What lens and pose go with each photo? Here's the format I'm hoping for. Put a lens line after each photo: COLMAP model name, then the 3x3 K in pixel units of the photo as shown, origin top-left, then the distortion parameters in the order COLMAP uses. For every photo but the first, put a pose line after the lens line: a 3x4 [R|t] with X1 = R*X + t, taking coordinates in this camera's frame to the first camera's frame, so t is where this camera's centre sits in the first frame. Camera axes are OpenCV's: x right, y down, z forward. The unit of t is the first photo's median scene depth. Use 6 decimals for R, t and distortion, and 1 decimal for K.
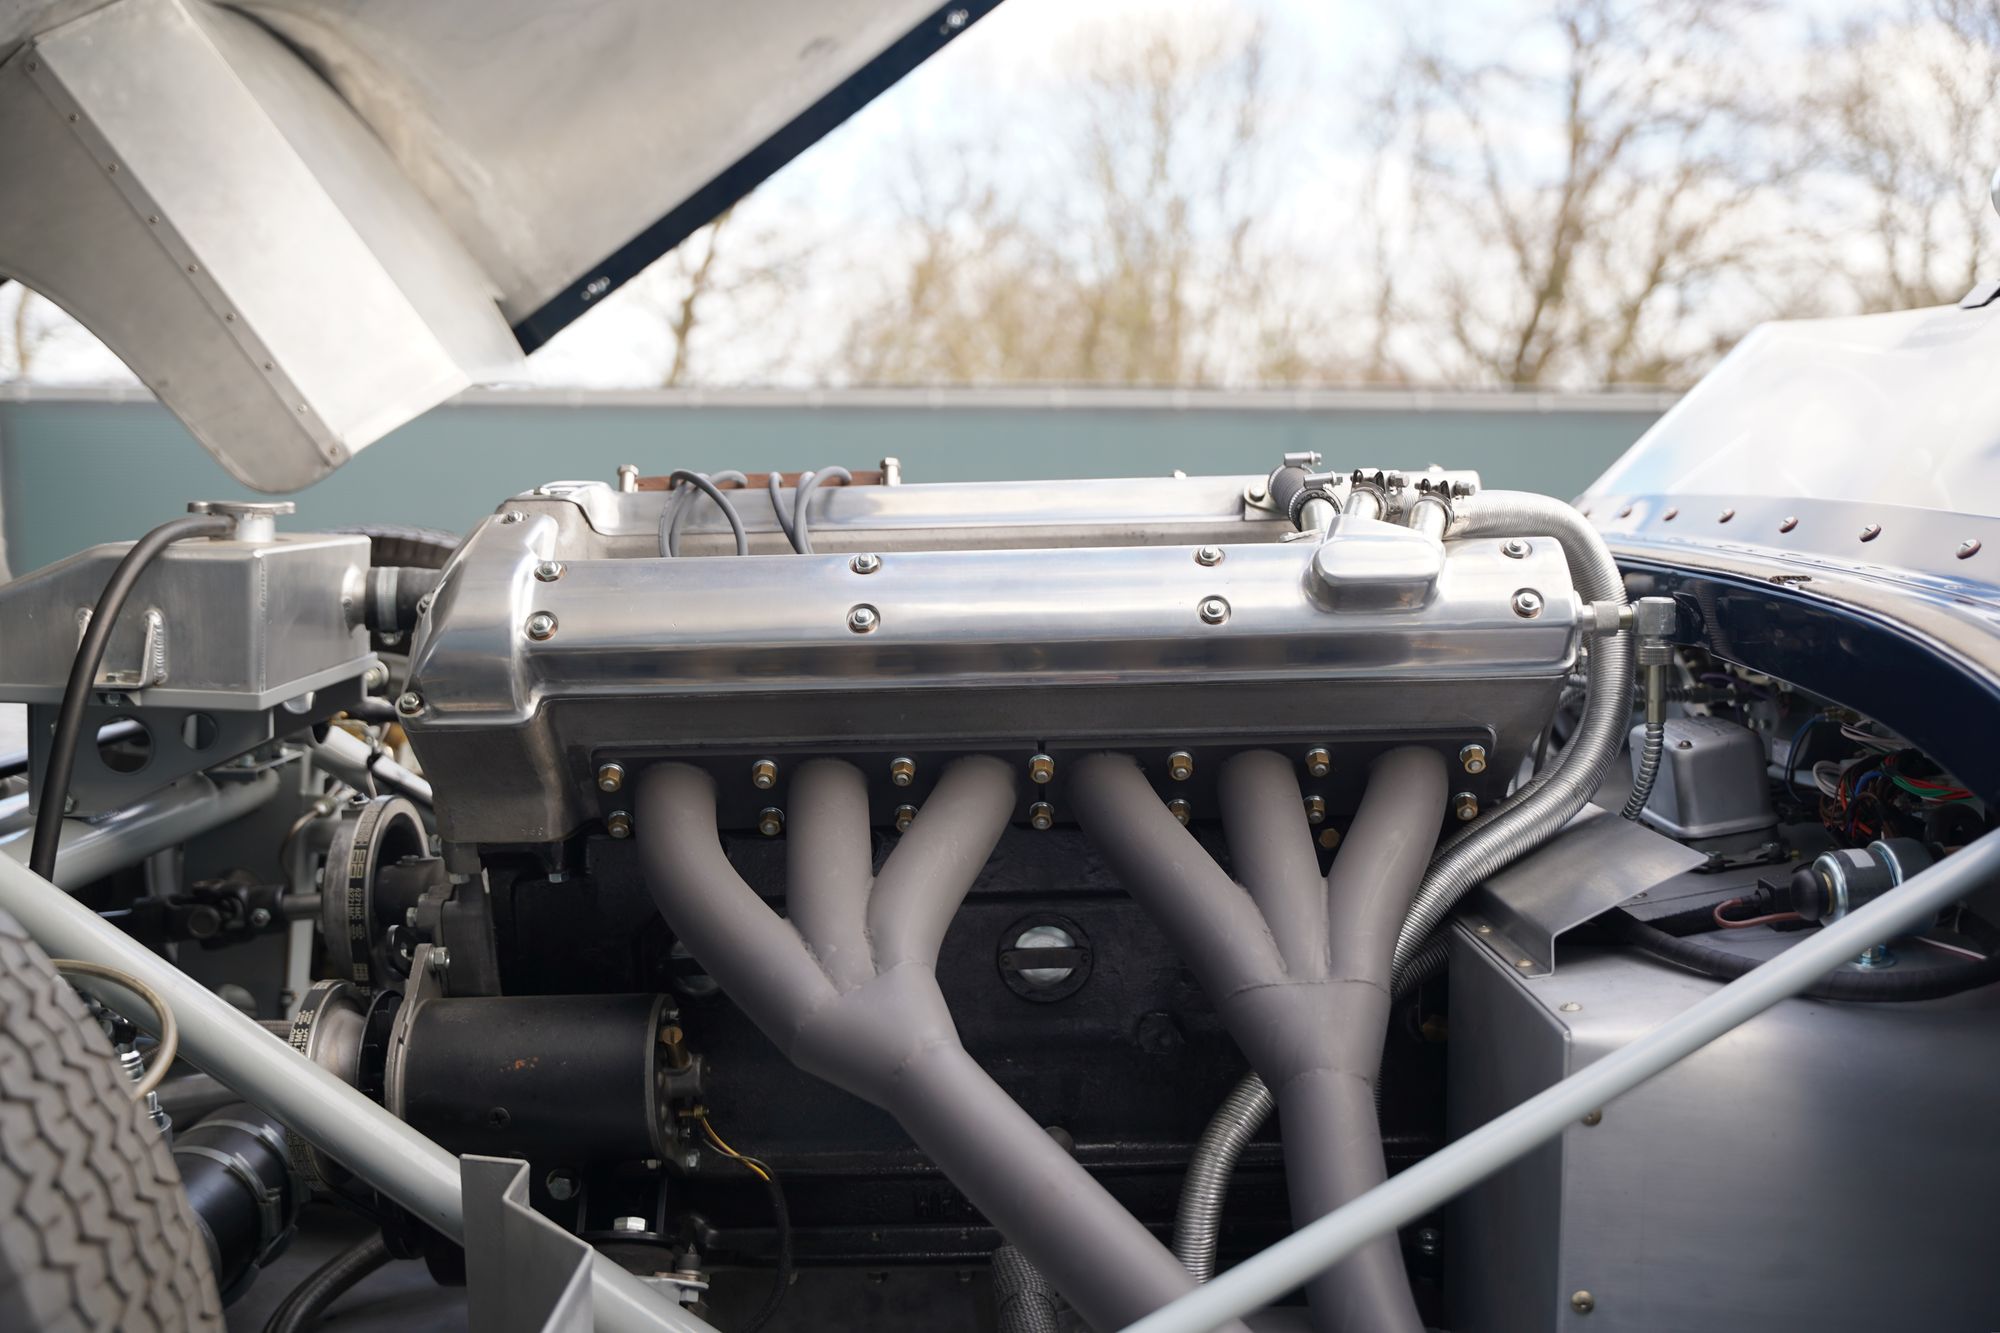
lens RADIAL K [[1675.3, 0, 1000.0], [0, 1675.3, 666.5], [0, 0, 1]] dist [0.002424, 0.002074]
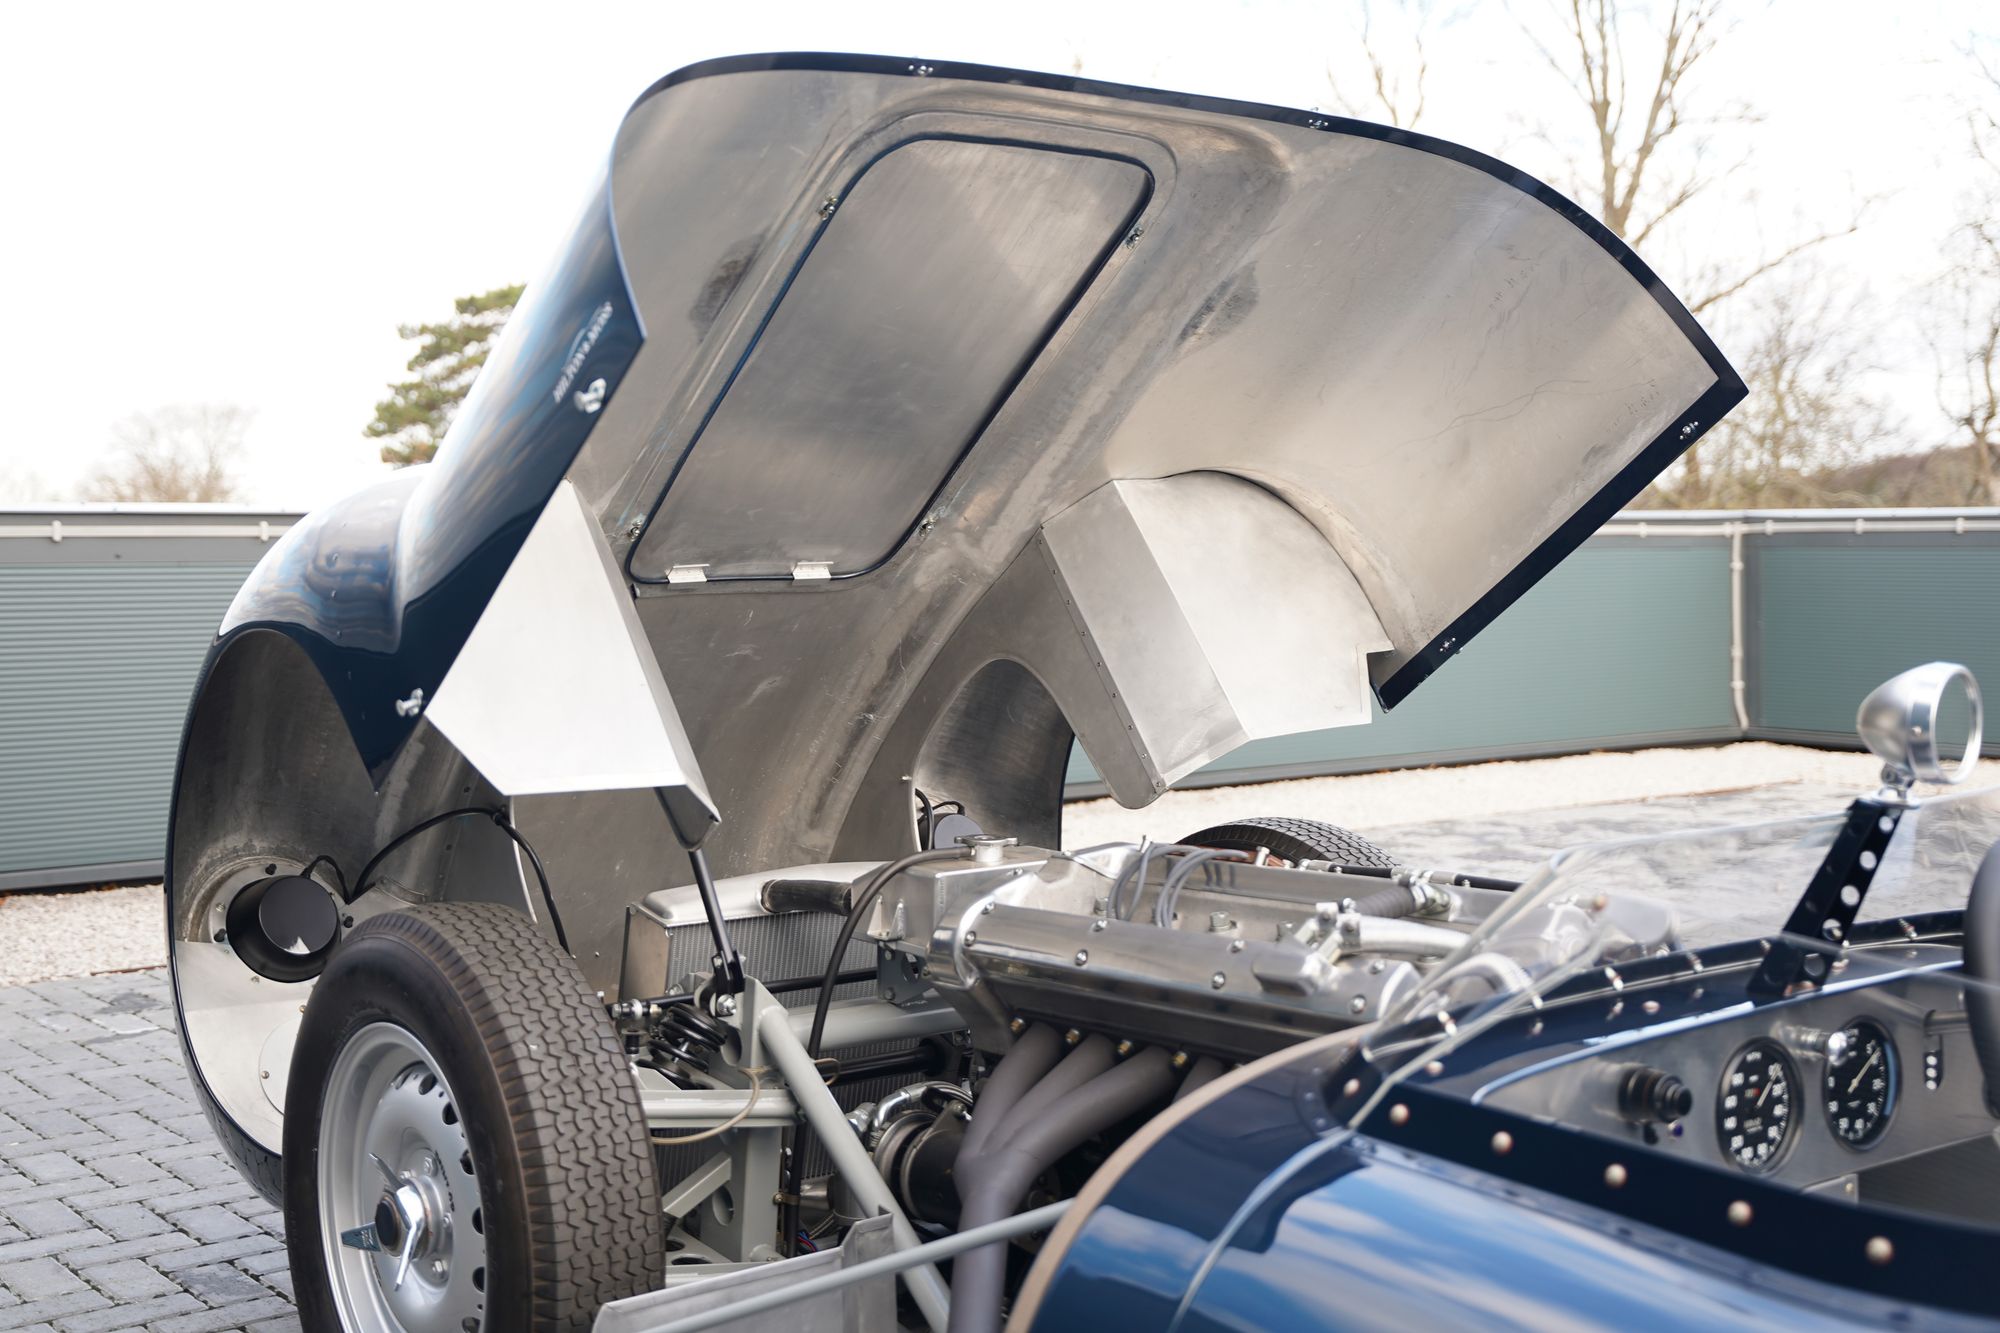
lens RADIAL K [[1675.3, 0, 1000.0], [0, 1675.3, 666.5], [0, 0, 1]] dist [0.002424, 0.002074]
pose [[0.716694, 0.001876, -0.697385, 0.545503], [-0.092723, 0.991375, -0.092623, -0.080202], [0.691196, 0.131046, 0.710686, -0.182759]]
